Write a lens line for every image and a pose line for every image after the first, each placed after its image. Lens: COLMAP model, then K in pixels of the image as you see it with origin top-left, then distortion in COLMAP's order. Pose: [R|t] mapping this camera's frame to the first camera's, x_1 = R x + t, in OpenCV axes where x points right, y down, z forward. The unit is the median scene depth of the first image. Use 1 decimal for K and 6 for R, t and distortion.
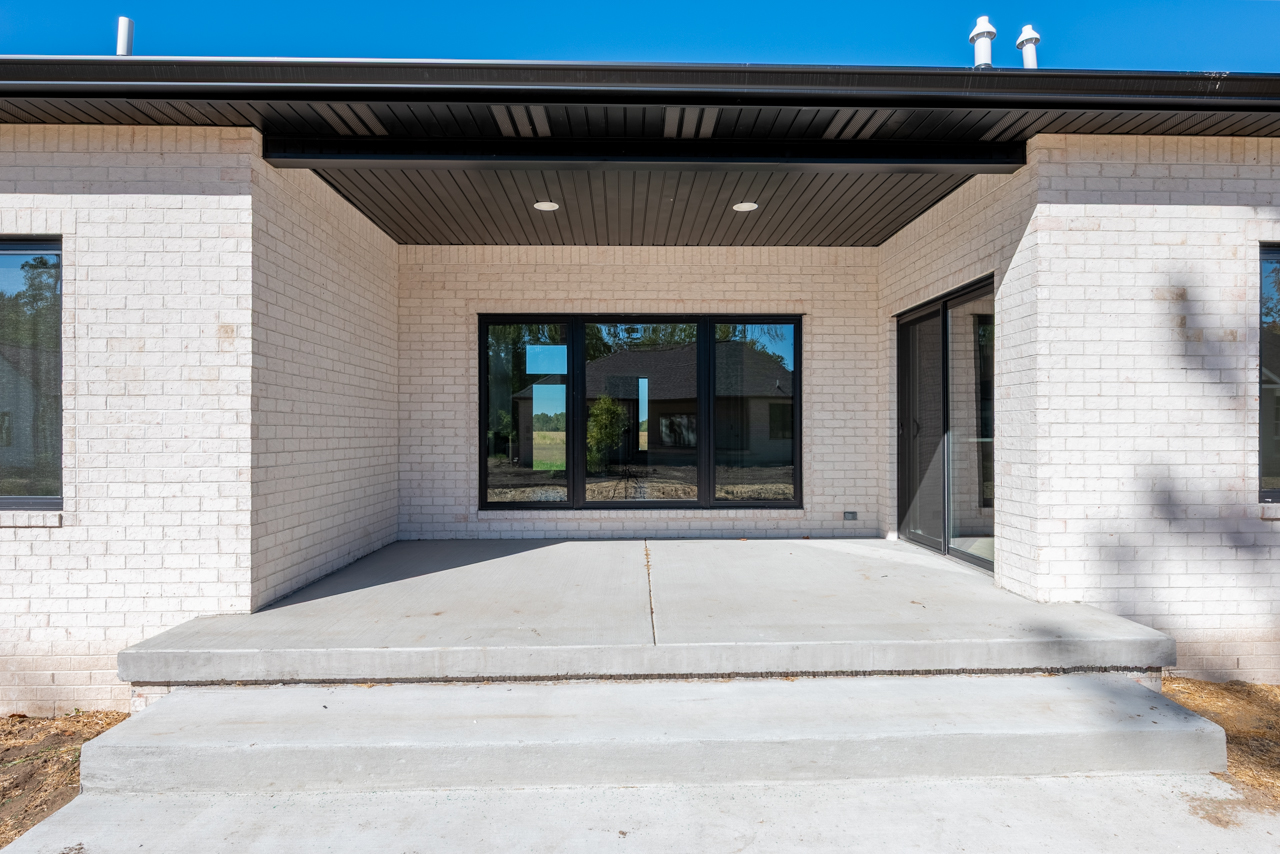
lens RADIAL K [[715.2, 0, 640.0], [0, 715.2, 427.0], [0, 0, 1]] dist [-0.002945, -0.000450]
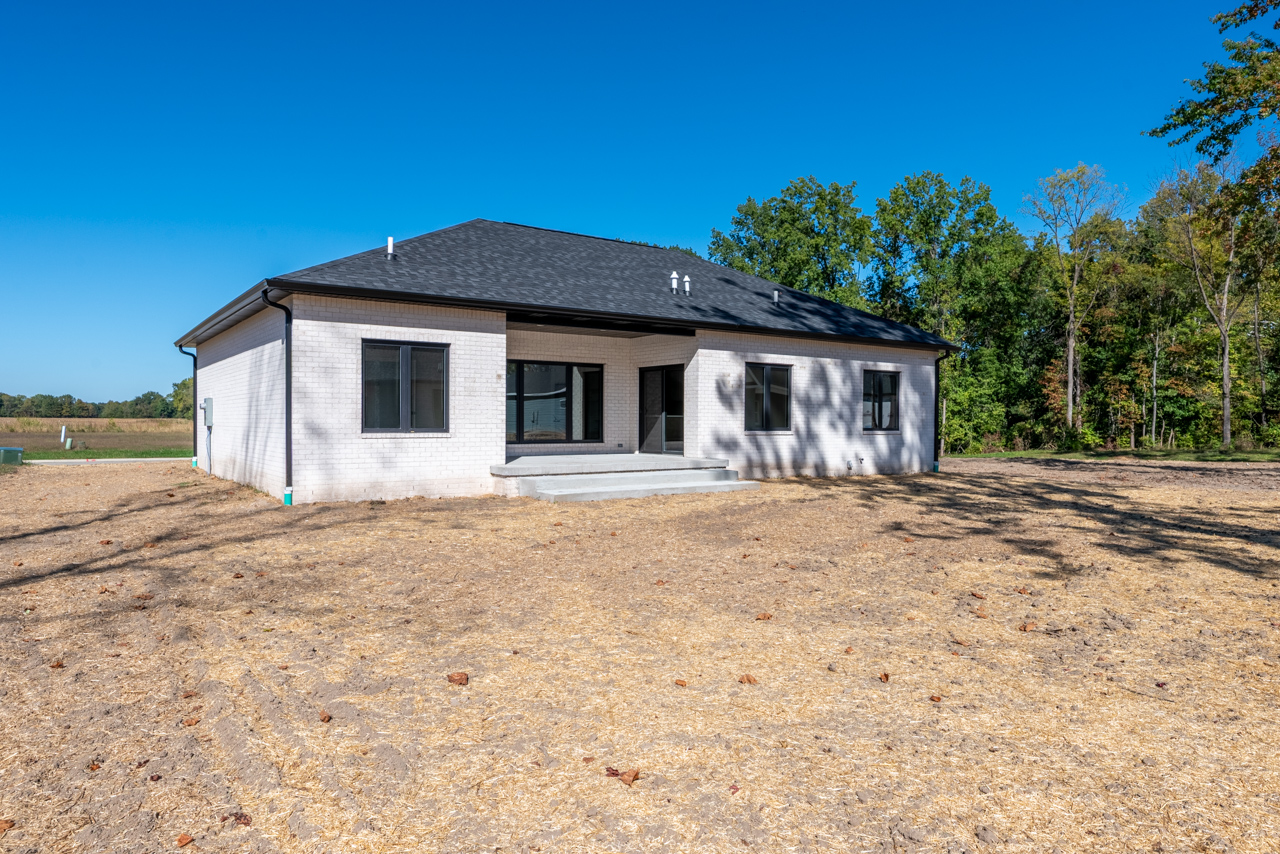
lens RADIAL K [[821.3, 0, 640.0], [0, 821.3, 427.0], [0, 0, 1]] dist [-0.000394, -0.000022]
pose [[0.832666, 0.002081, 0.553771, -2.089202], [-0.008628, 0.999920, 0.009216, 0.052641], [-0.553708, -0.012451, 0.832618, -2.417620]]
